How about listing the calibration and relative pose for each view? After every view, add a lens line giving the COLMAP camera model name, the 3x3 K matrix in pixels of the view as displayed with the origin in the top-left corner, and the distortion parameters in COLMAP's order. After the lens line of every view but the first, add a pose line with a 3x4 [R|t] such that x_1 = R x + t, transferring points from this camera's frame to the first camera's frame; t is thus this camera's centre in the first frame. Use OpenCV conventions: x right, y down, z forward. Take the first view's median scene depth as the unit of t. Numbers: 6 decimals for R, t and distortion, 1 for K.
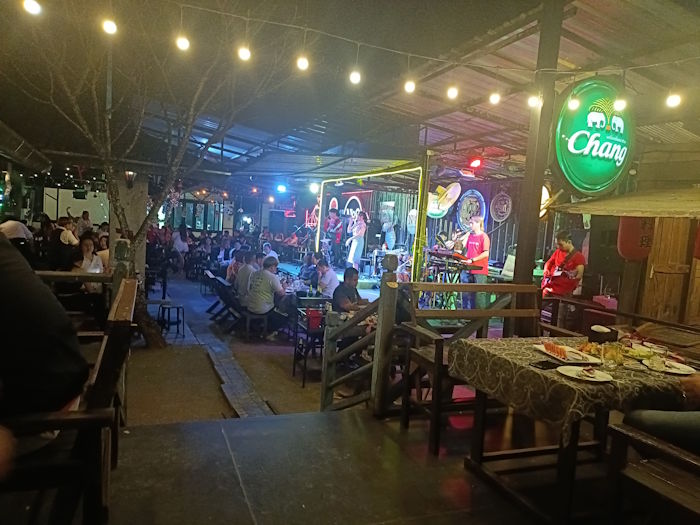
lens RADIAL K [[511.5, 0, 350.0], [0, 511.5, 262.5], [0, 0, 1]] dist [0.050069, -0.046262]
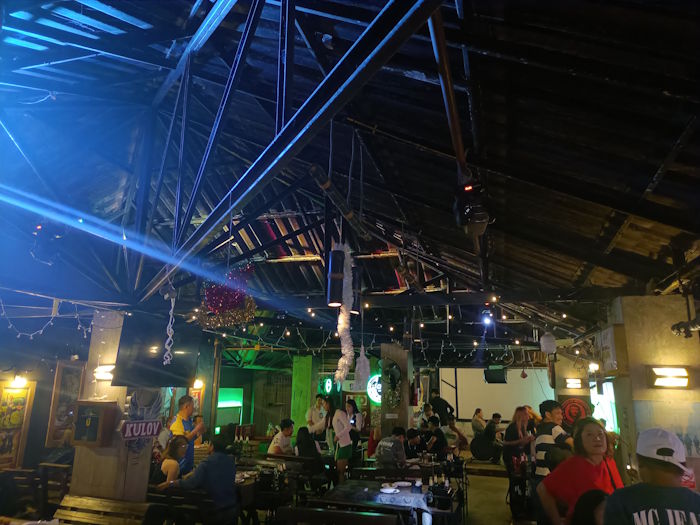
lens RADIAL K [[511.5, 0, 350.0], [0, 511.5, 262.5], [0, 0, 1]] dist [0.050069, -0.046262]
pose [[0.774847, -0.211088, -0.595864, -0.296356], [-0.001523, 0.941975, -0.335680, -0.062030], [0.632147, 0.261009, 0.729565, 0.482178]]
